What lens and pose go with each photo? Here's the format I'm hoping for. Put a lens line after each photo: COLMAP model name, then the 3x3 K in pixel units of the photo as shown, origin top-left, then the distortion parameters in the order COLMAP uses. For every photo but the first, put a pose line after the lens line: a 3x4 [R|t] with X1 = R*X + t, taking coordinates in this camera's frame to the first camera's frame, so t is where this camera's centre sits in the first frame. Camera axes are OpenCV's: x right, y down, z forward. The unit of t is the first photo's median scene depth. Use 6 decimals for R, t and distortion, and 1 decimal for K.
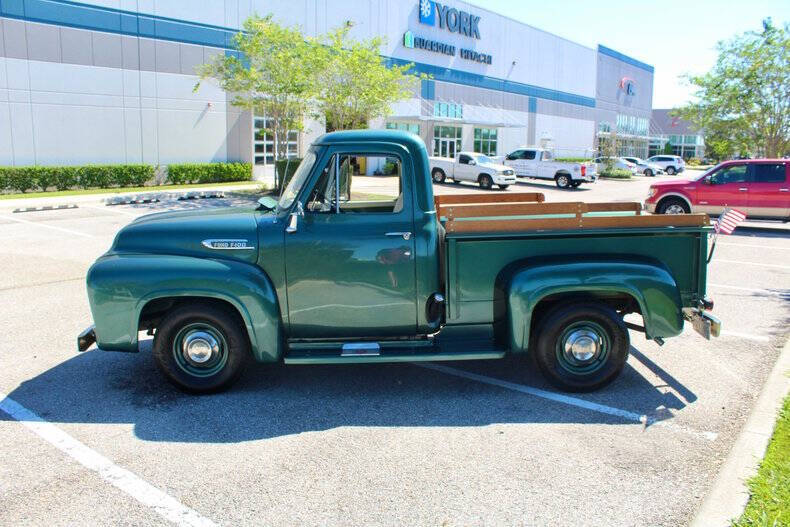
lens RADIAL K [[674.4, 0, 395.0], [0, 674.4, 263.5], [0, 0, 1]] dist [-0.167545, 0.157499]
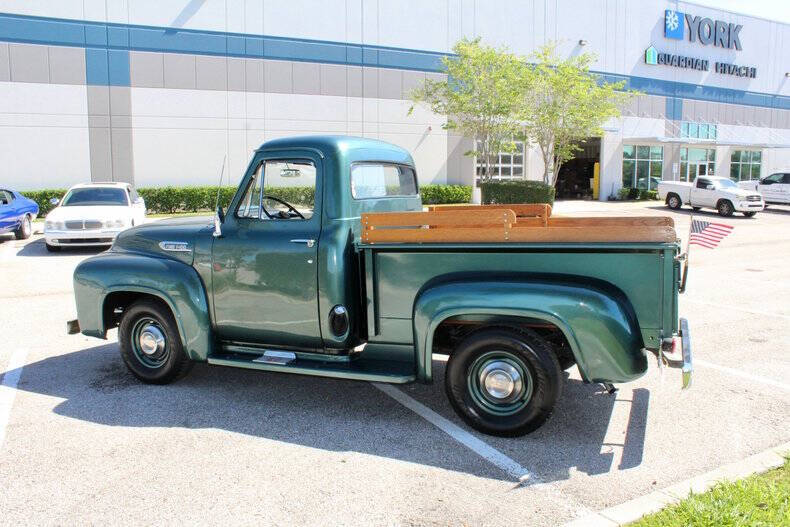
lens RADIAL K [[674.4, 0, 395.0], [0, 674.4, 263.5], [0, 0, 1]] dist [-0.167545, 0.157499]
pose [[0.913326, 0.042744, -0.404980, 0.100962], [-0.058719, 0.997907, -0.027102, 0.001378], [0.402974, 0.048533, 0.913924, 0.034118]]
